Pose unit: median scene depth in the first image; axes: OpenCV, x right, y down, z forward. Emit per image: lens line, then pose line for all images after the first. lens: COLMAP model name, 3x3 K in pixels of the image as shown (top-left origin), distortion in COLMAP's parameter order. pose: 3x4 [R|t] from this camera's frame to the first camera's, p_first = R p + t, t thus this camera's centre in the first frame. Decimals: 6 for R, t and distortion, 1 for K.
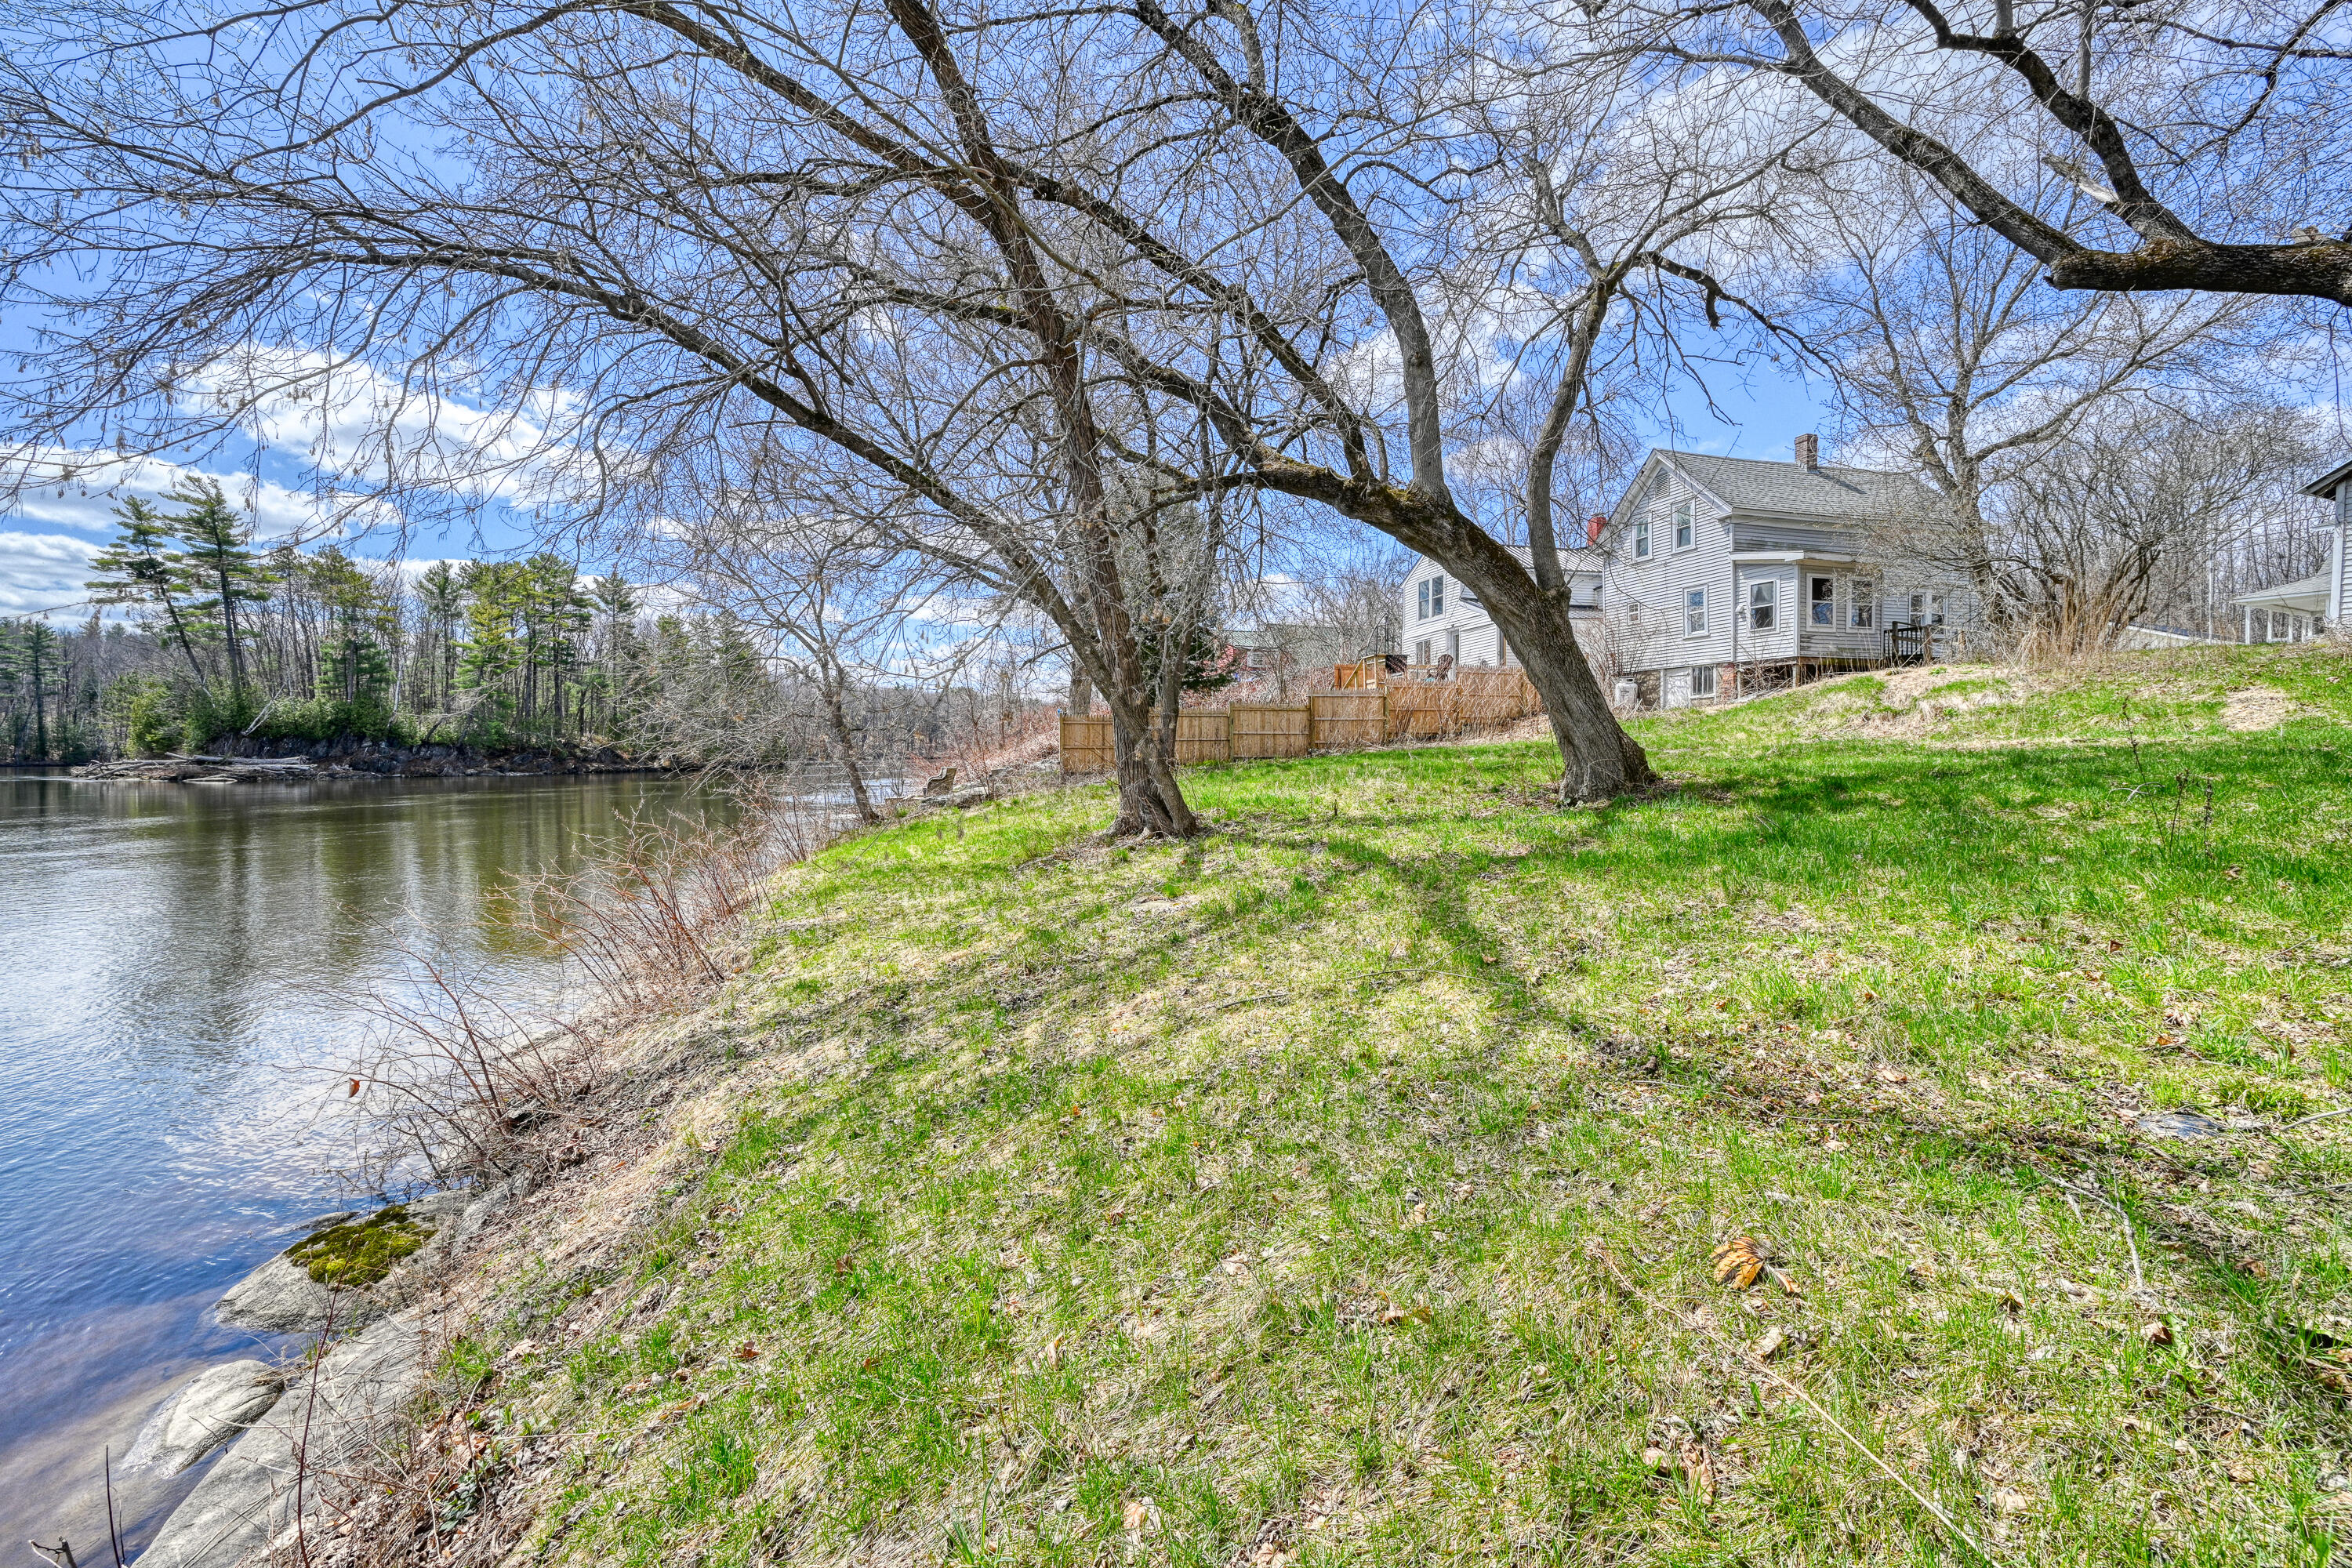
lens RADIAL K [[971.5, 0, 1168.2], [0, 971.5, 767.4], [0, 0, 1]] dist [0.001361, -0.000203]
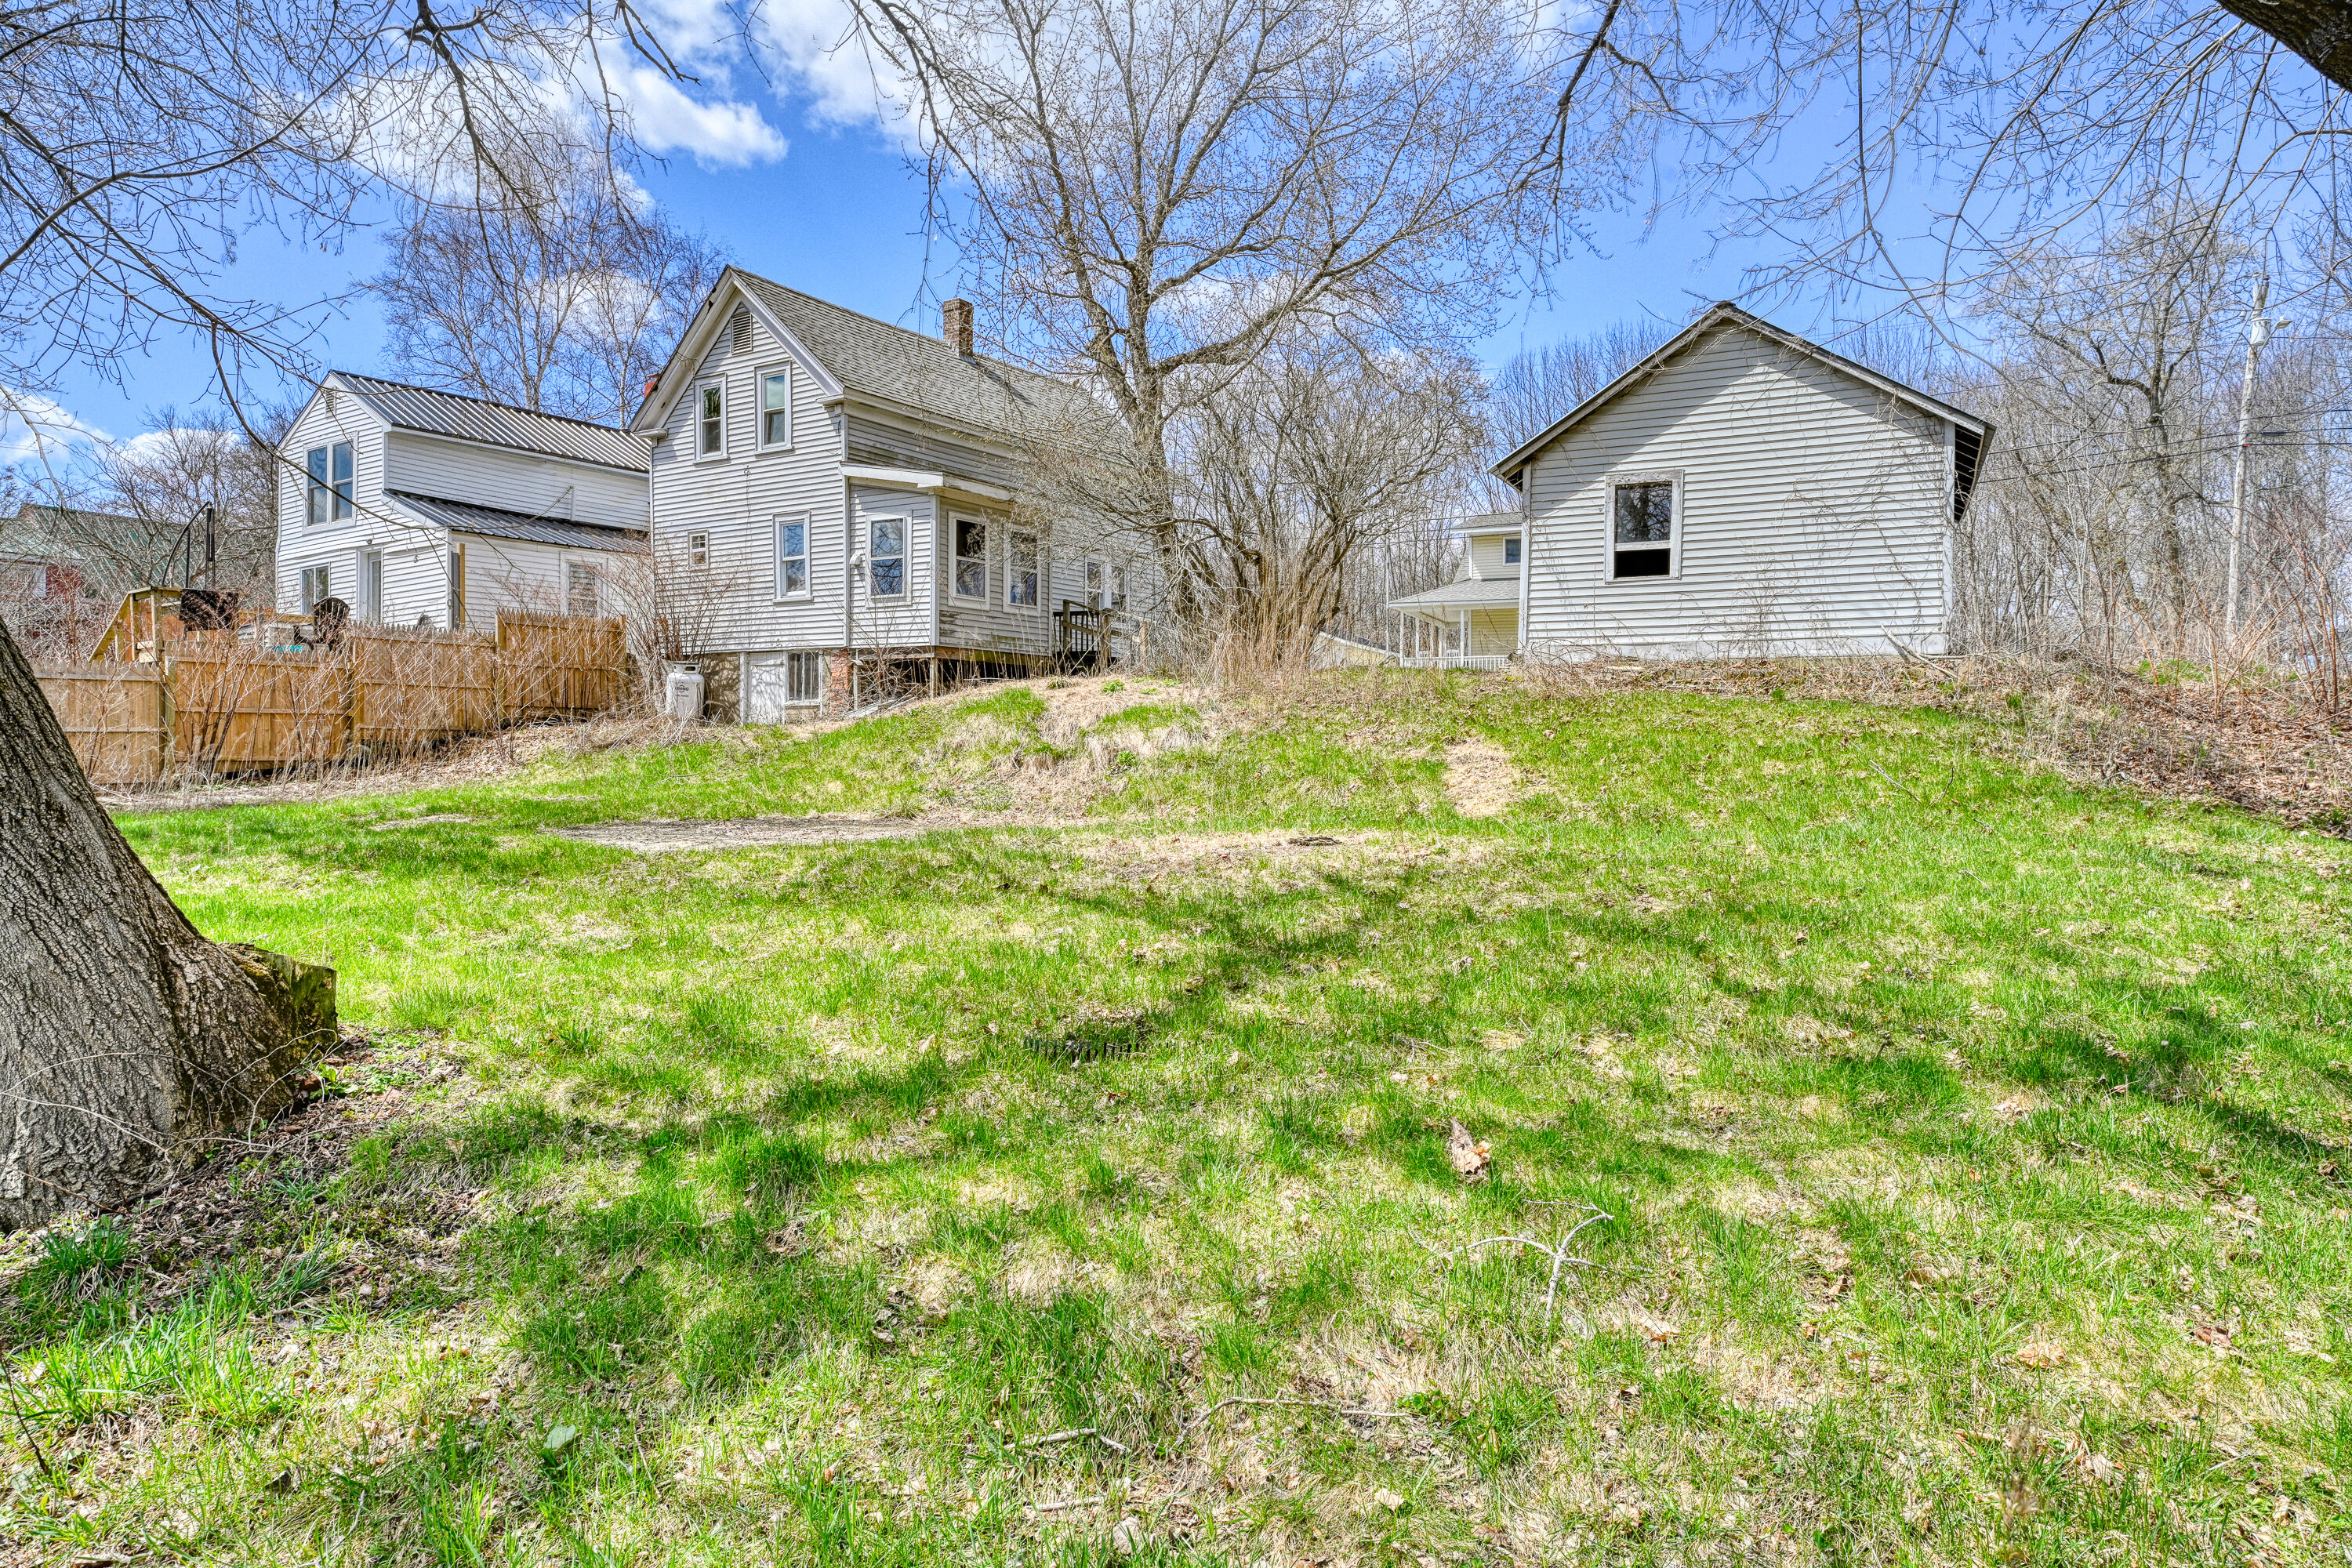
lens RADIAL K [[1391.5, 0, 1167.8], [0, 1391.5, 764.0], [0, 0, 1]] dist [-0.003042, 0.000570]
pose [[0.766290, -0.002643, 0.642490, 0.199794], [0.001370, 0.999996, 0.002480, -0.042453], [-0.642494, -0.001020, 0.766290, 0.239181]]
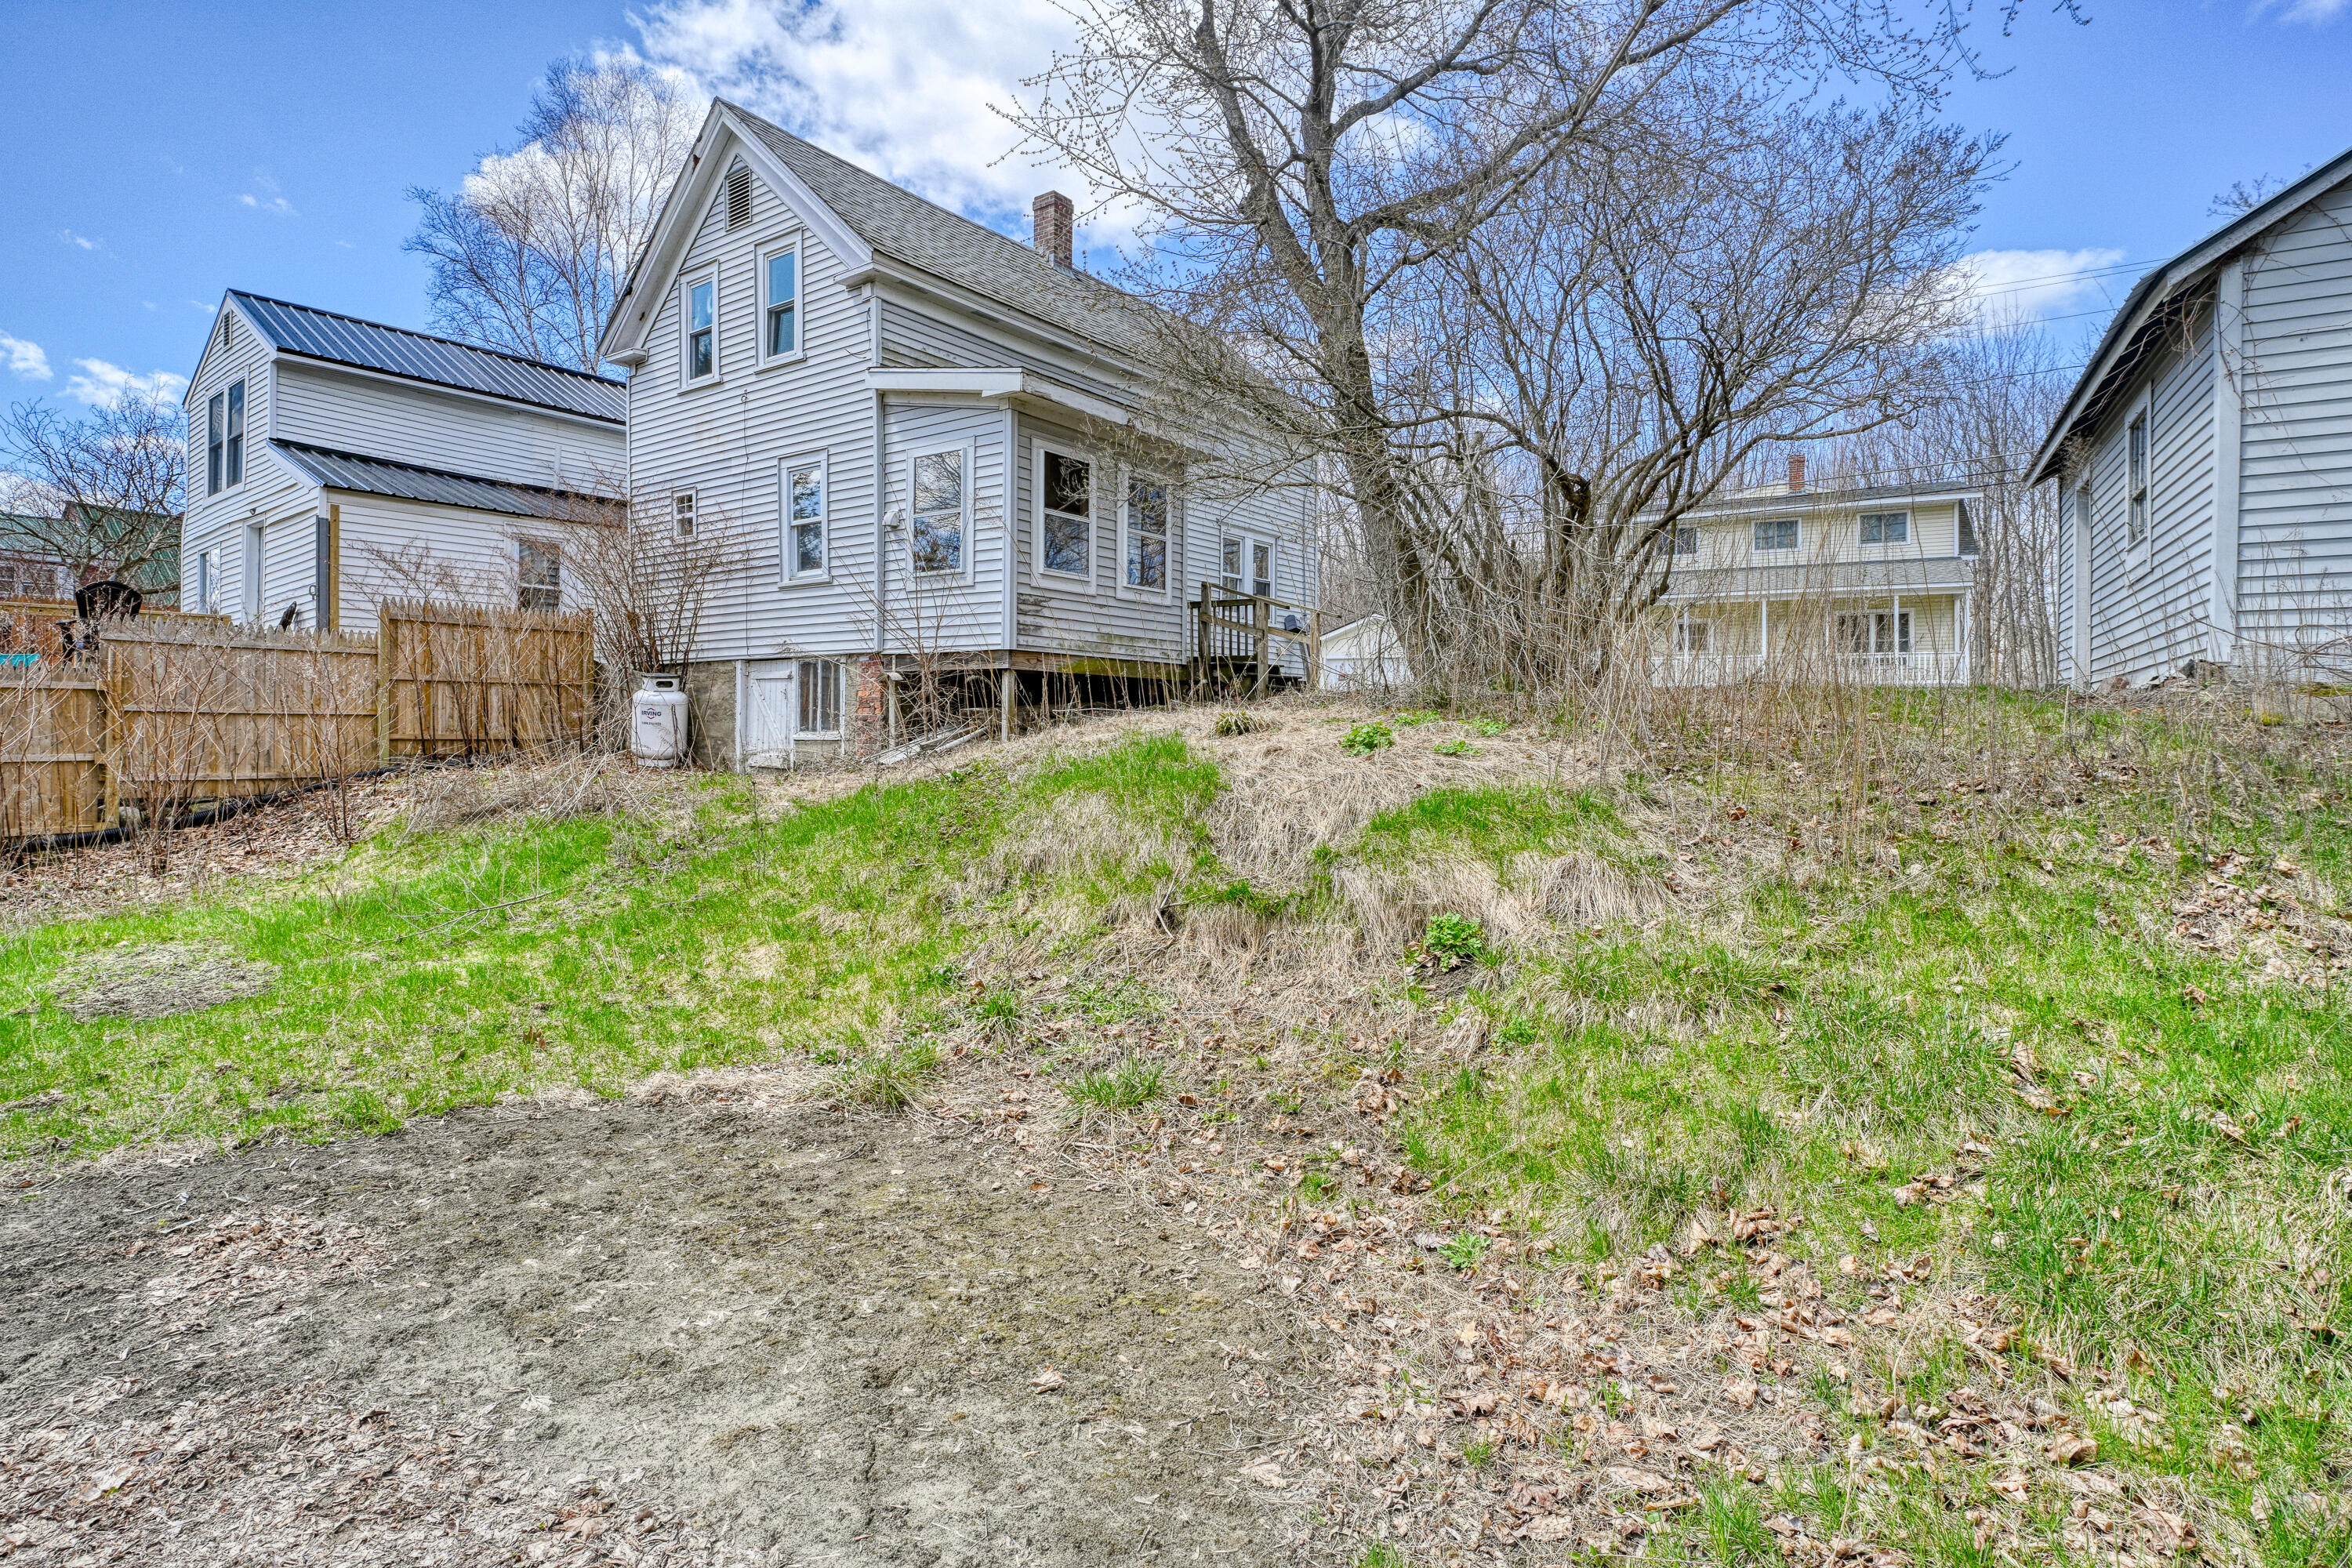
lens RADIAL K [[1053.1, 0, 1167.1], [0, 1053.1, 733.3], [0, 0, 1]] dist [-0.002488, -0.000314]
pose [[0.798611, 0.000385, 0.601848, 0.454049], [0.001372, 0.999996, -0.002461, -0.081511], [-0.601847, 0.002791, 0.798607, 0.642065]]
